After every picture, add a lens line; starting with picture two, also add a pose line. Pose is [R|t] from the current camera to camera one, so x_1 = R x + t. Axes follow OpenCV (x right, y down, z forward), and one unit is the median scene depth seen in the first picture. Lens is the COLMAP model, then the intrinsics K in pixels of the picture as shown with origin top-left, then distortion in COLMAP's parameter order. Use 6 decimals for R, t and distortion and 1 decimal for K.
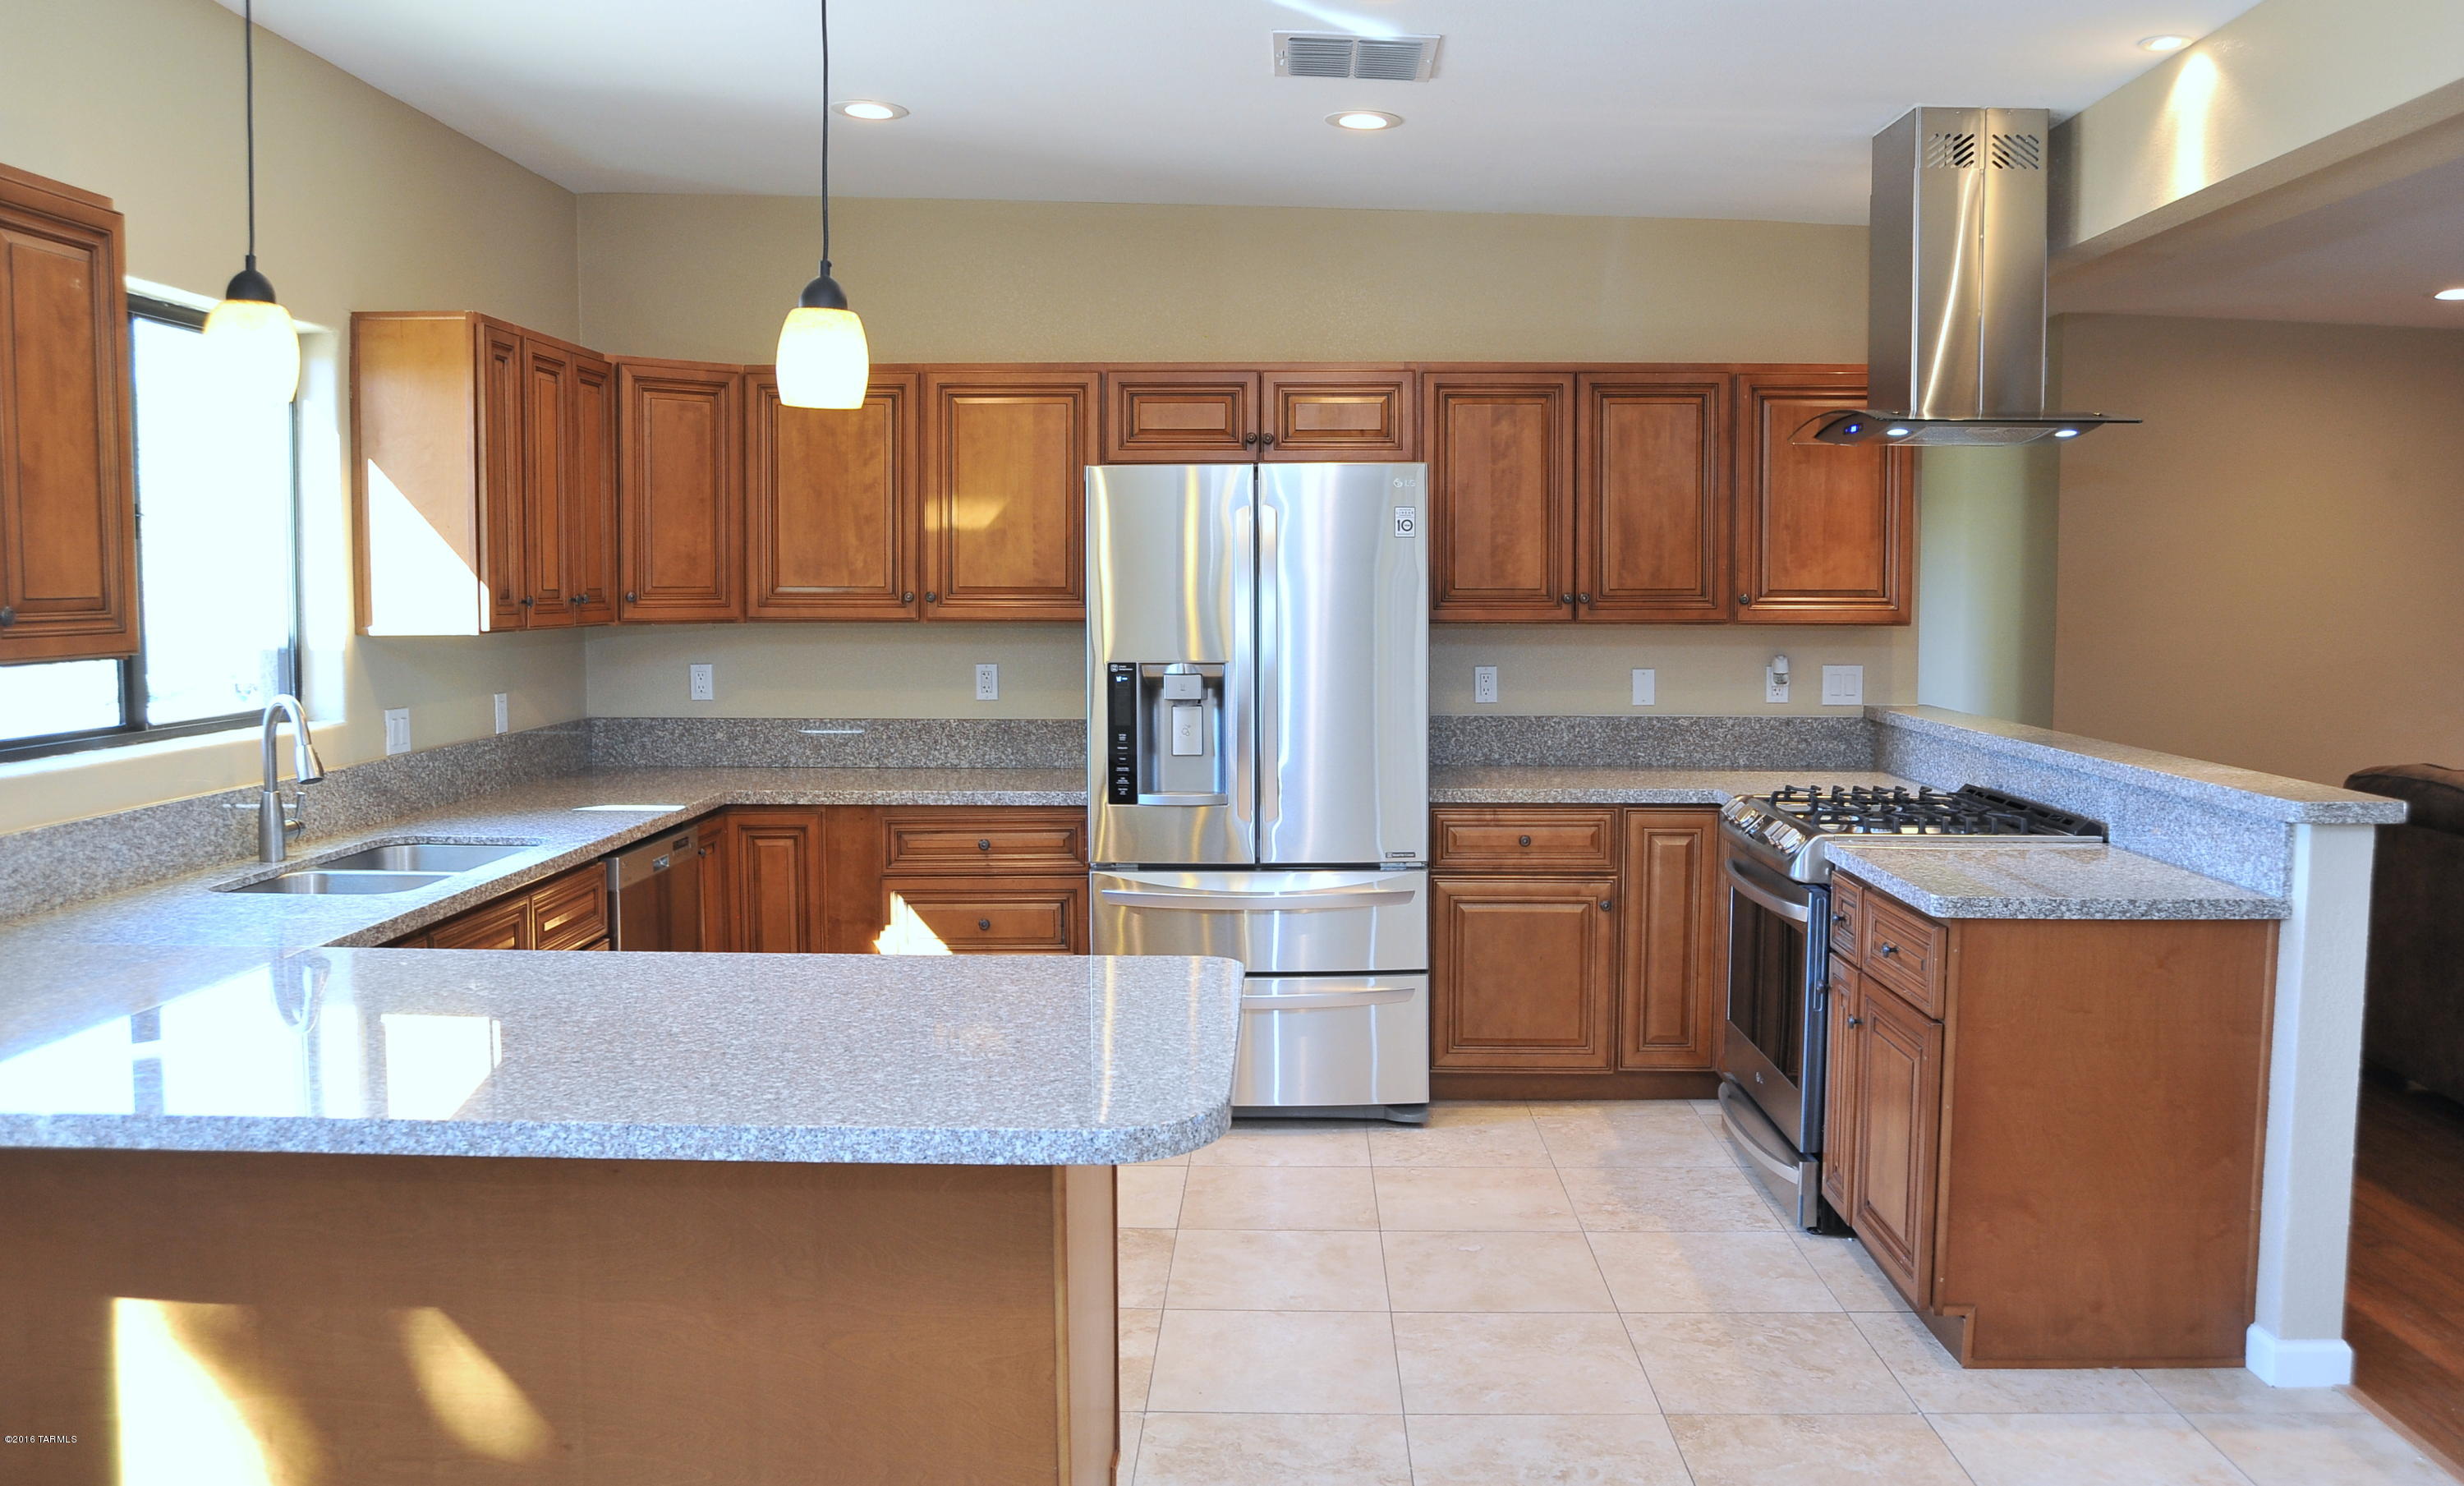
lens RADIAL K [[1841.9, 0, 1235.5], [0, 1841.9, 696.9], [0, 0, 1]] dist [-0.080546, 0.052531]
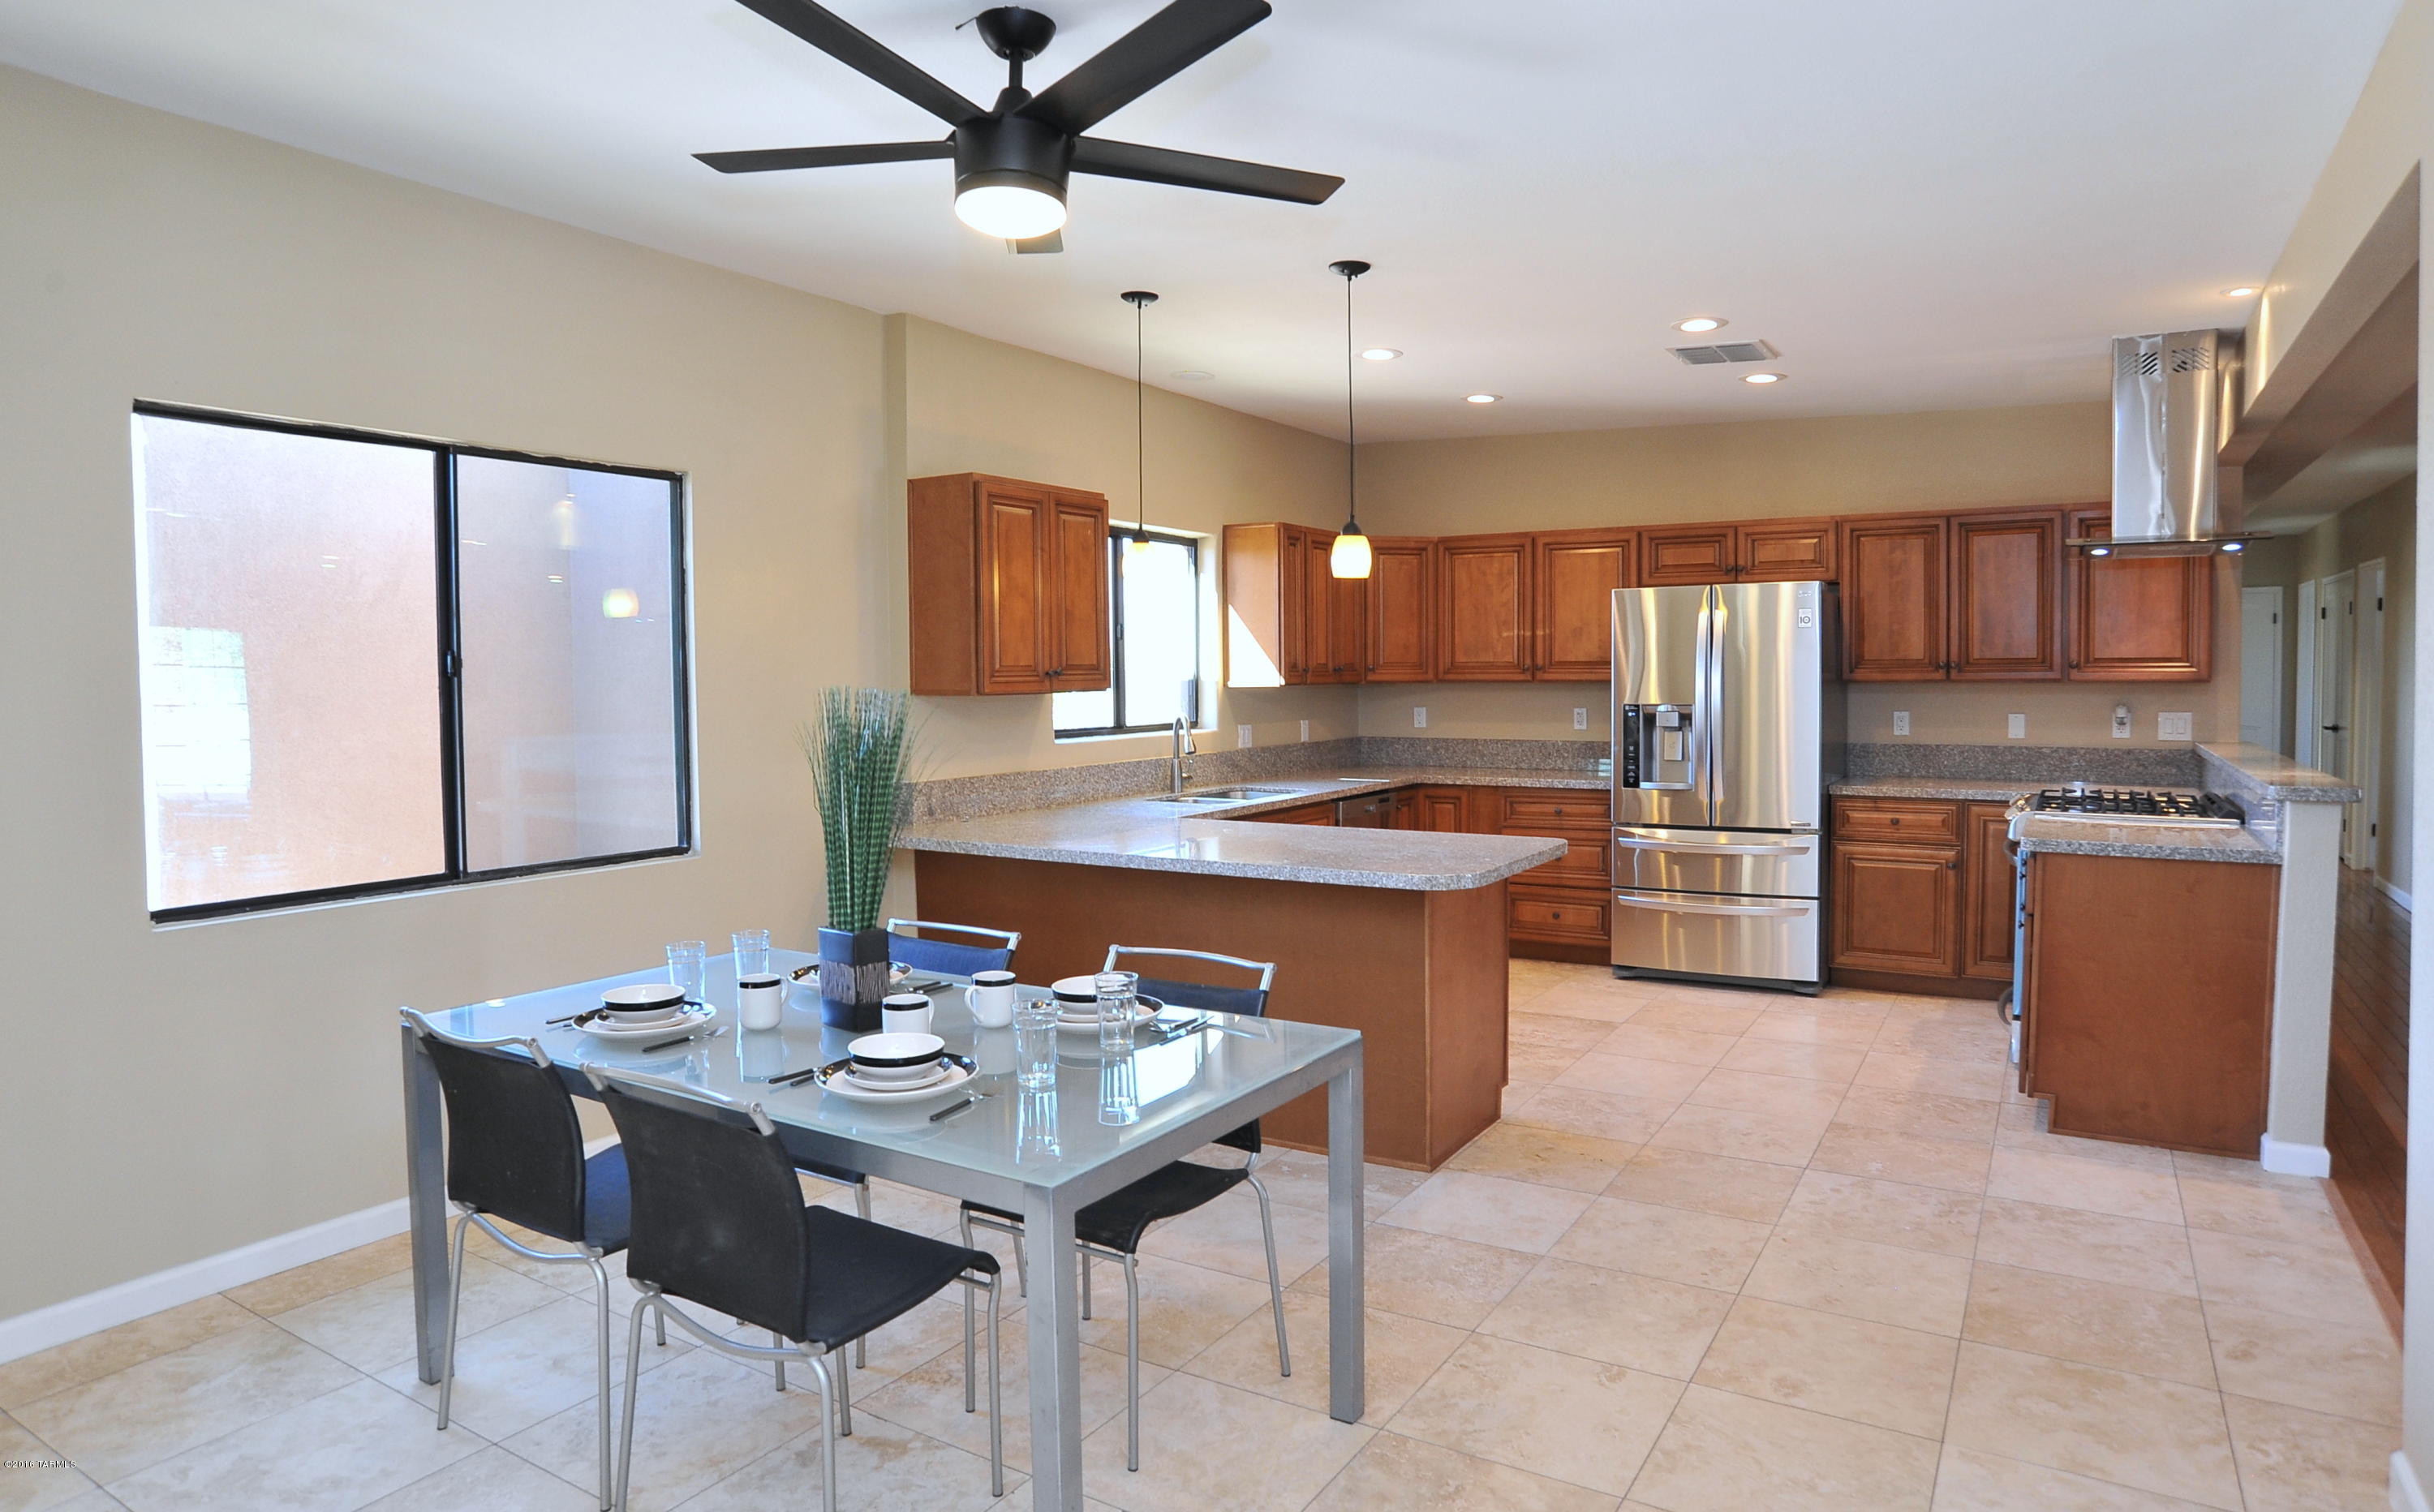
lens RADIAL K [[1405.0, 0, 1272.6], [0, 1405.0, 729.4], [0, 0, 1]] dist [-0.043059, 0.009535]
pose [[0.882237, 0.012570, -0.470638, 0.253468], [-0.021303, 0.999685, -0.013234, 0.028299], [0.470324, 0.021701, 0.882227, -0.295359]]
